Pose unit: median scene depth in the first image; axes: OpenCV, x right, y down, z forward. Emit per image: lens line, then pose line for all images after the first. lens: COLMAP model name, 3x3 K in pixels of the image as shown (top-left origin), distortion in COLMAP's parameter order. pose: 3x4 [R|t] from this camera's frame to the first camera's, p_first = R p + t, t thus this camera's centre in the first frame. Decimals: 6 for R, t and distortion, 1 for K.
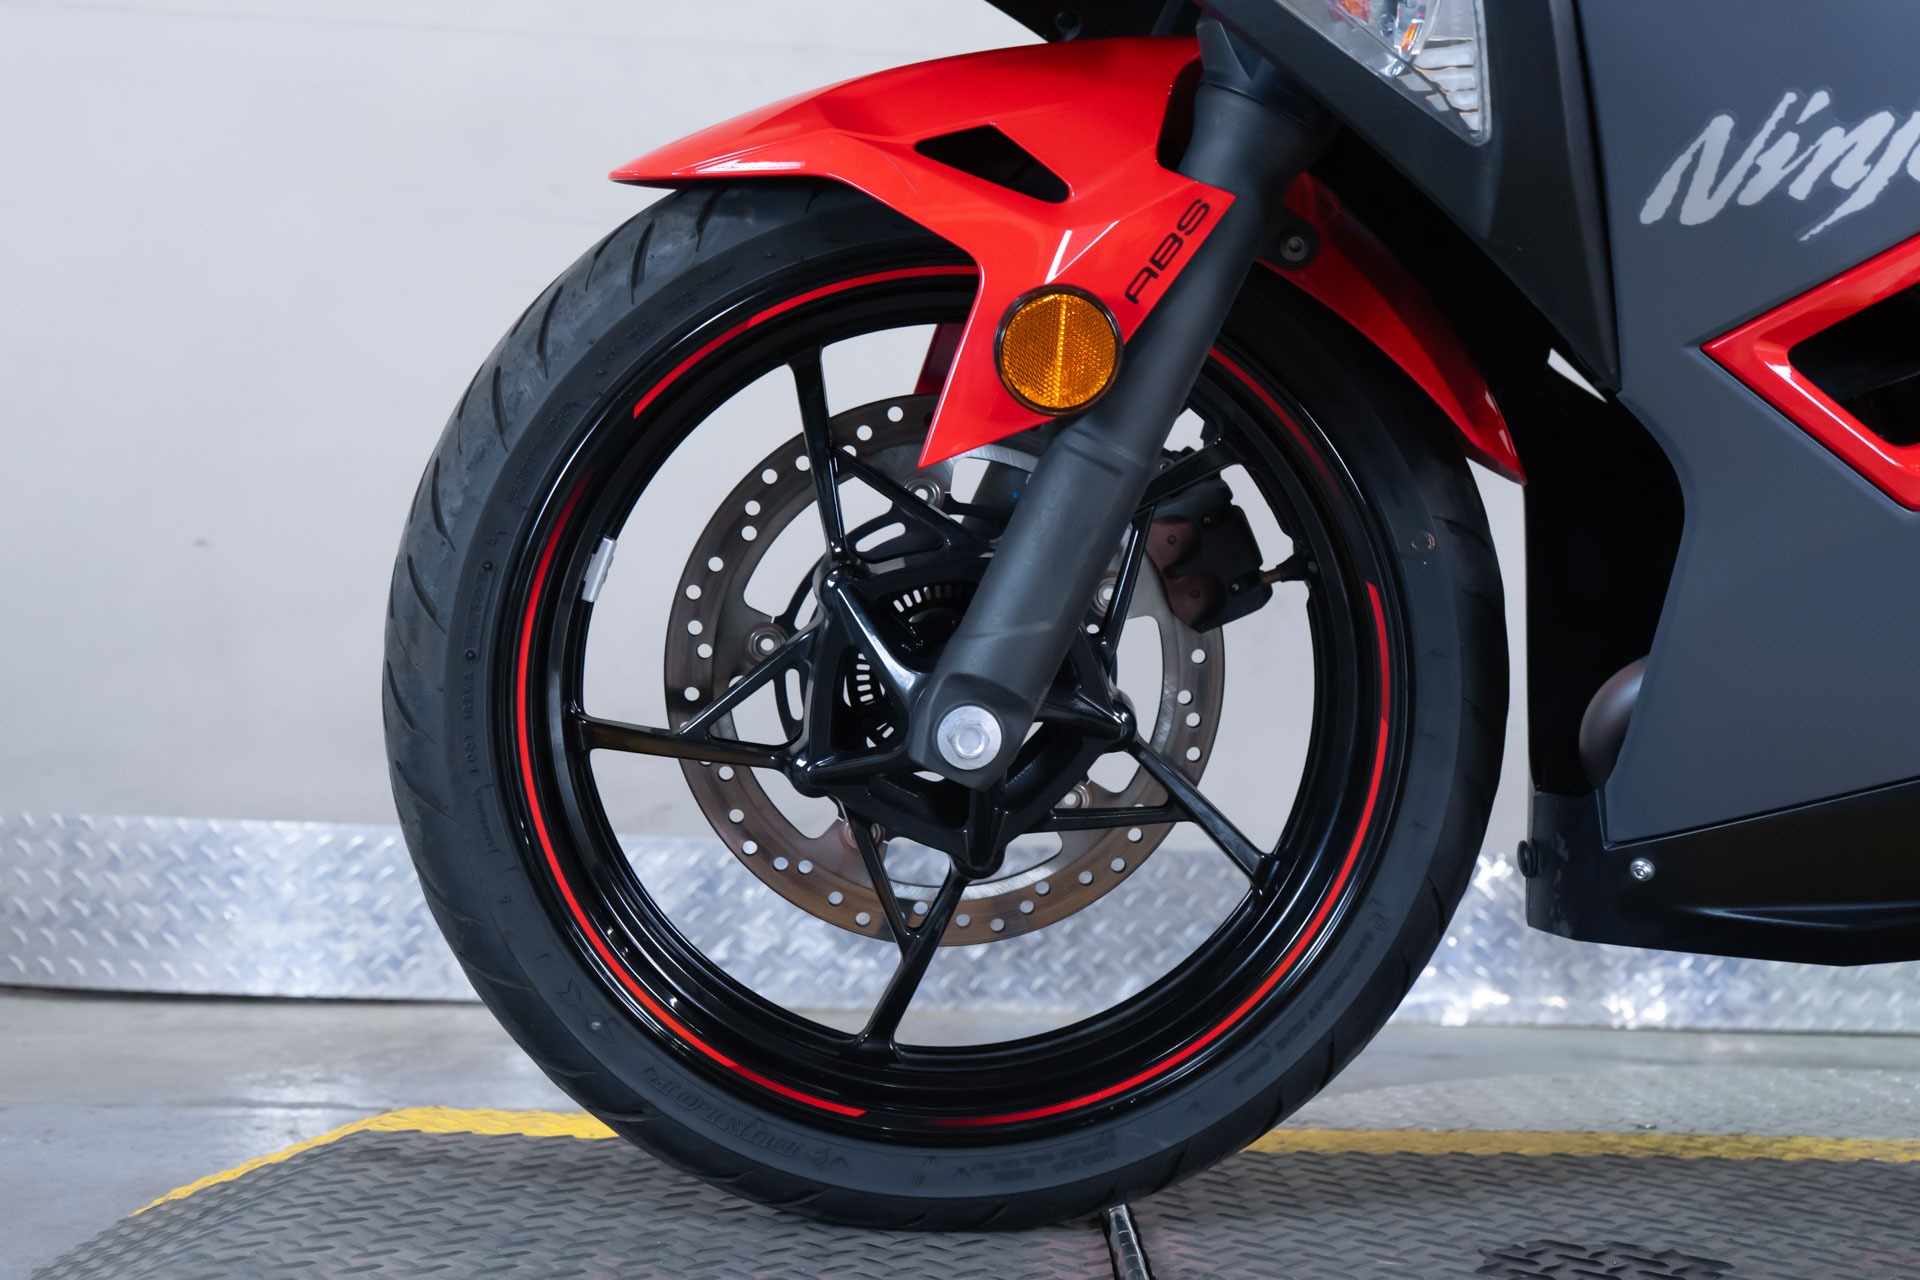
lens RADIAL K [[2244.2, 0, 953.4], [0, 2244.2, 621.8], [0, 0, 1]] dist [0.015345, 0.000000]
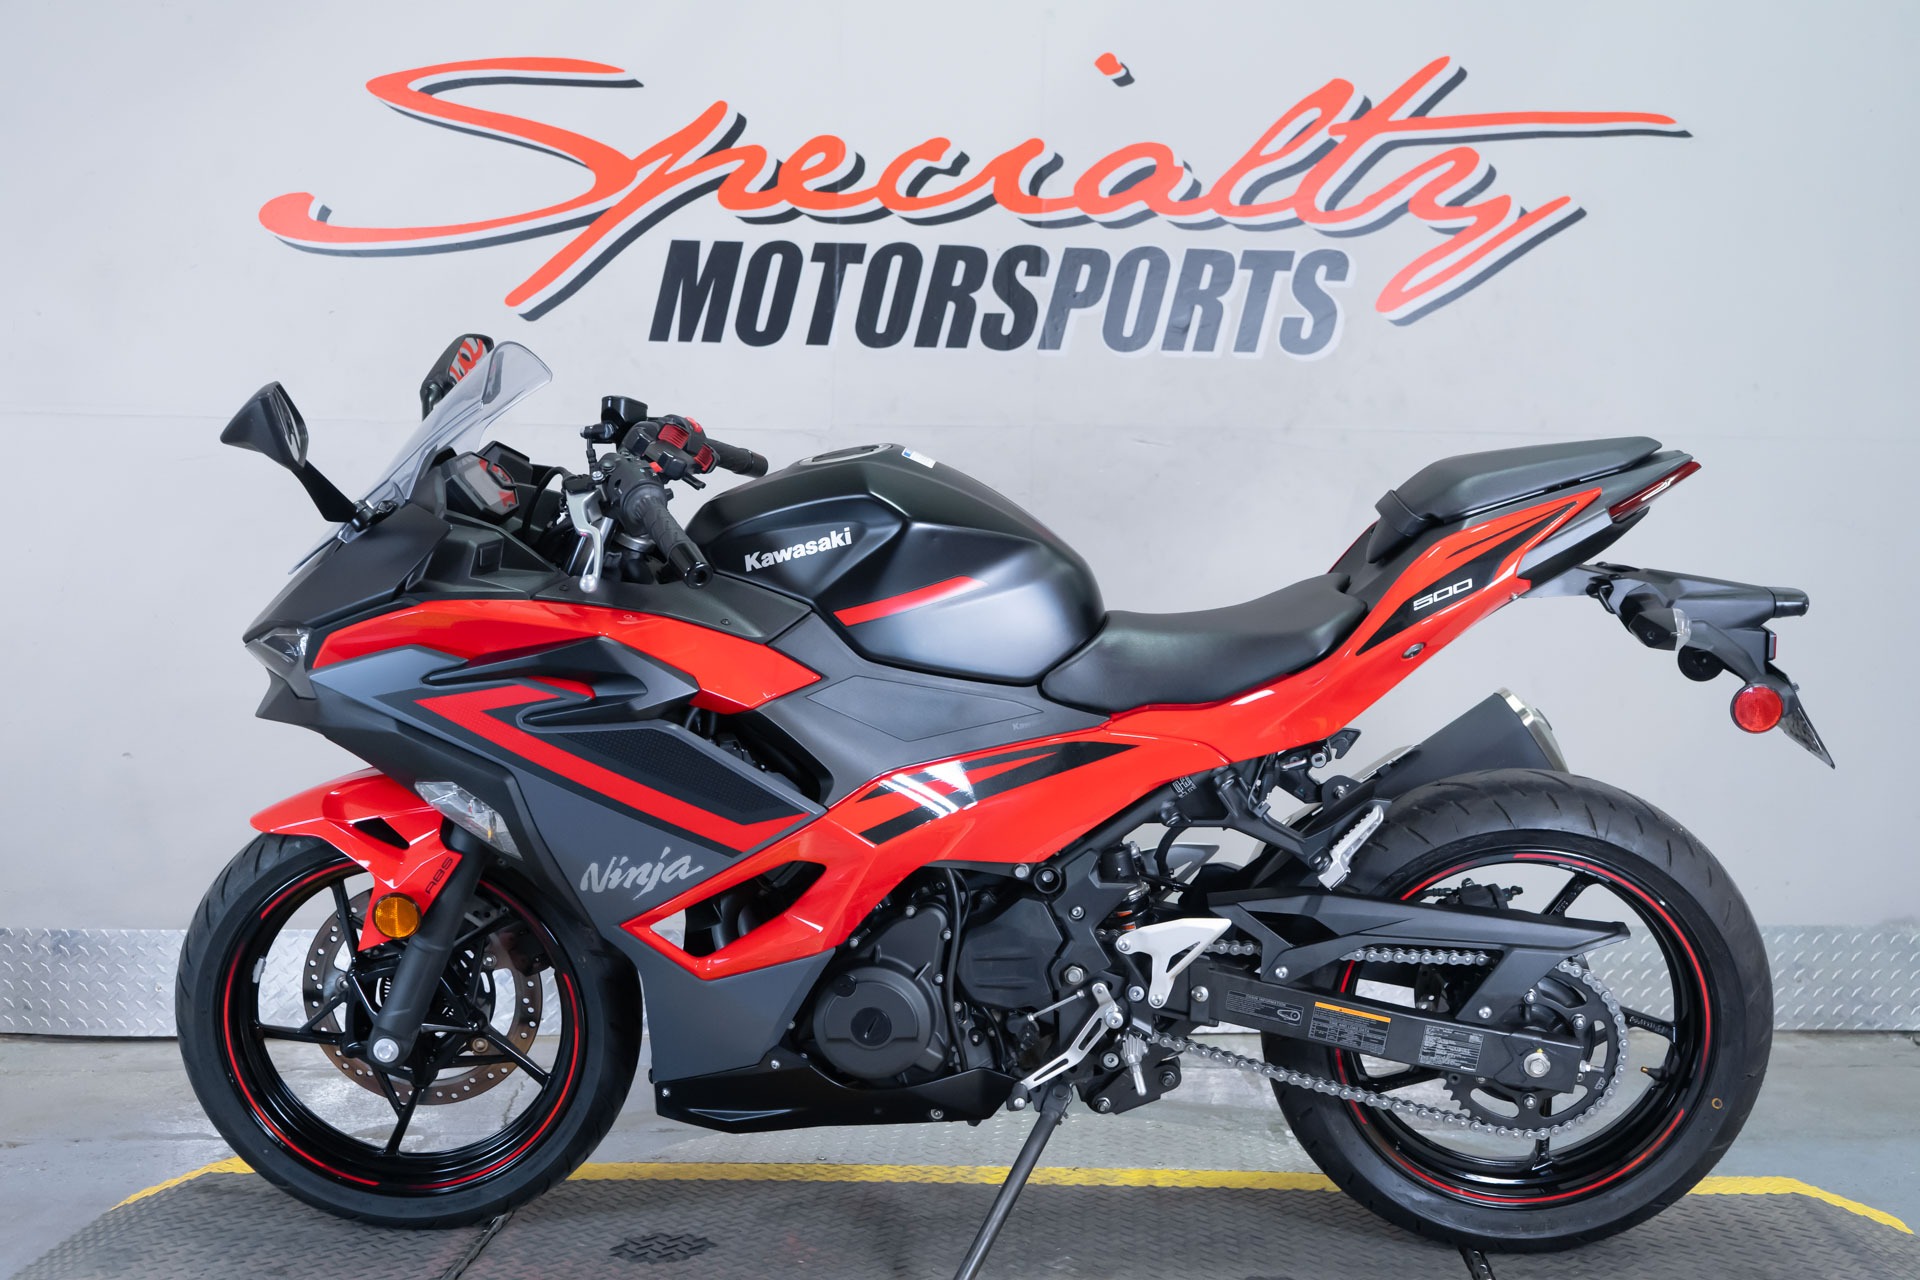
lens RADIAL K [[2244.2, 0, 966.3], [0, 2244.2, 634.8], [0, 0, 1]] dist [0.015345, 0.000000]
pose [[0.997895, -0.022256, -0.060907, 0.766300], [0.027405, 0.996000, 0.085052, -0.572474], [0.058770, -0.086542, 0.994513, -1.356599]]
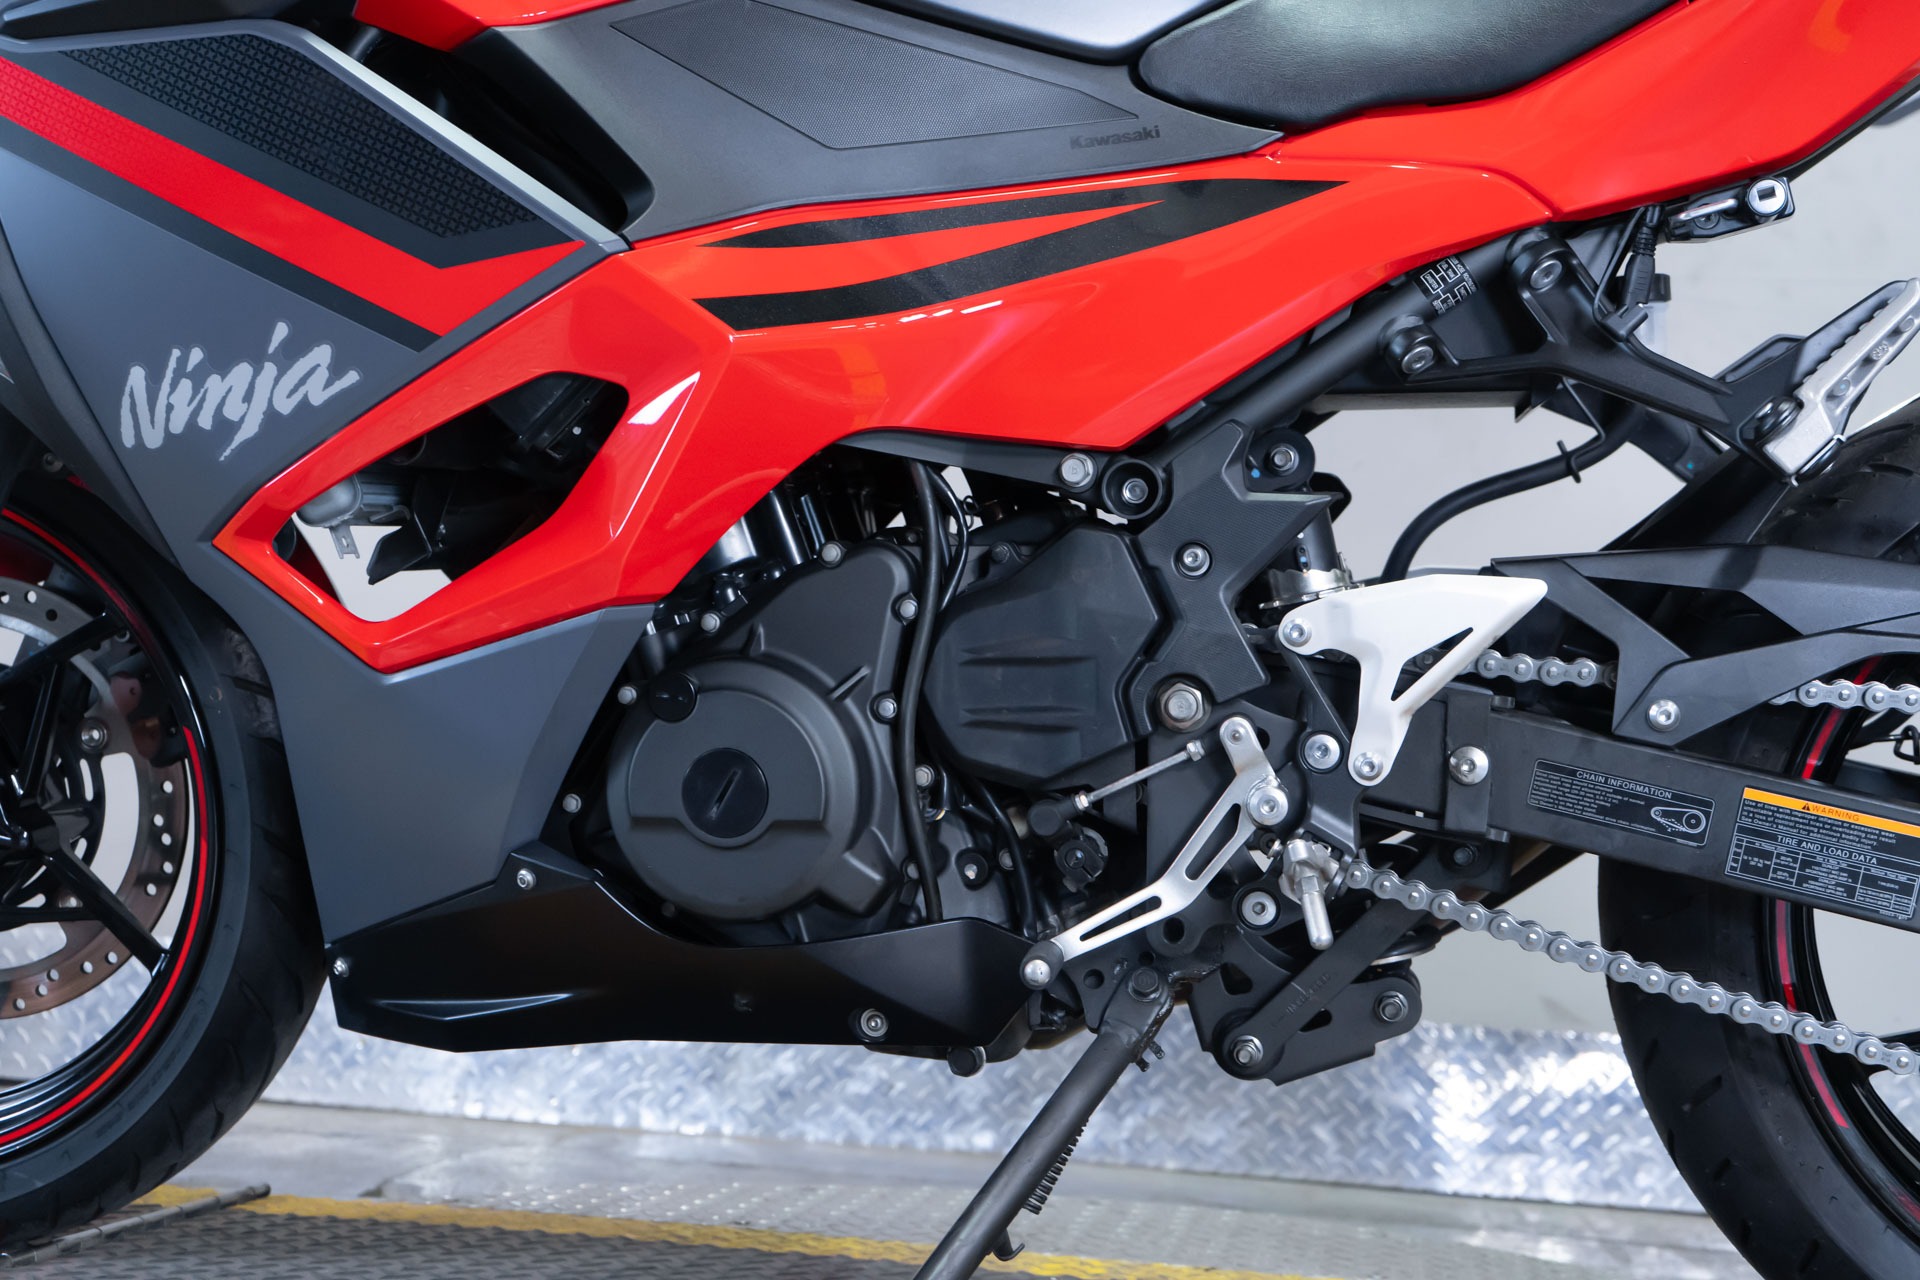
lens RADIAL K [[2244.2, 0, 970.2], [0, 2244.2, 628.1], [0, 0, 1]] dist [0.015345, 0.000000]
pose [[0.983737, 0.011236, -0.179266, 0.815908], [-0.023572, 0.997486, -0.066834, 0.000689], [0.178064, 0.069972, 0.981528, -0.136842]]
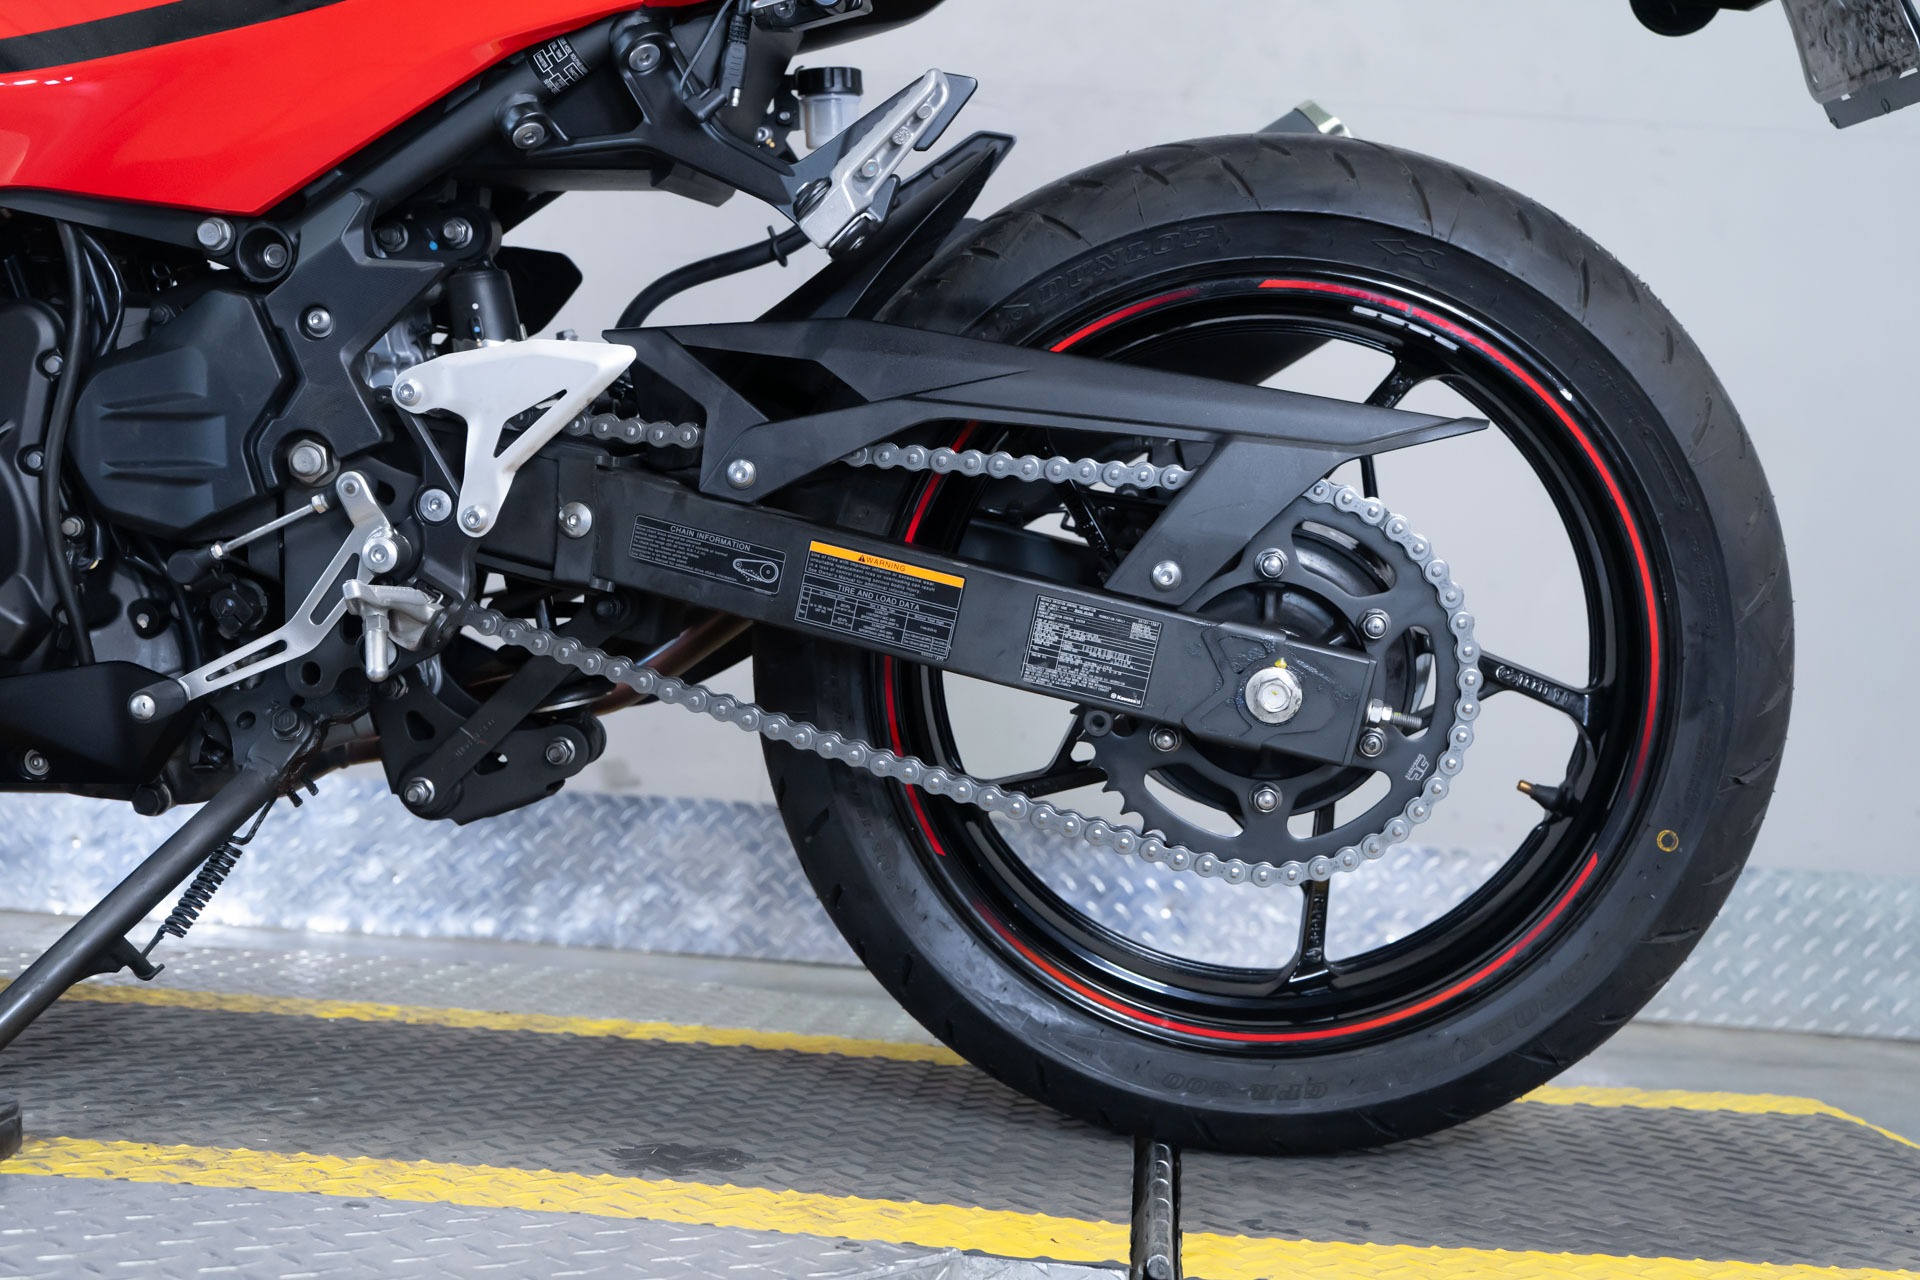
lens RADIAL K [[2244.2, 0, 956.4], [0, 2244.2, 632.5], [0, 0, 1]] dist [0.015345, 0.000000]
pose [[0.996488, 0.032980, -0.076972, 1.121424], [-0.032562, 0.999447, 0.006682, 0.030288], [0.077149, -0.004152, 0.997011, -0.168486]]
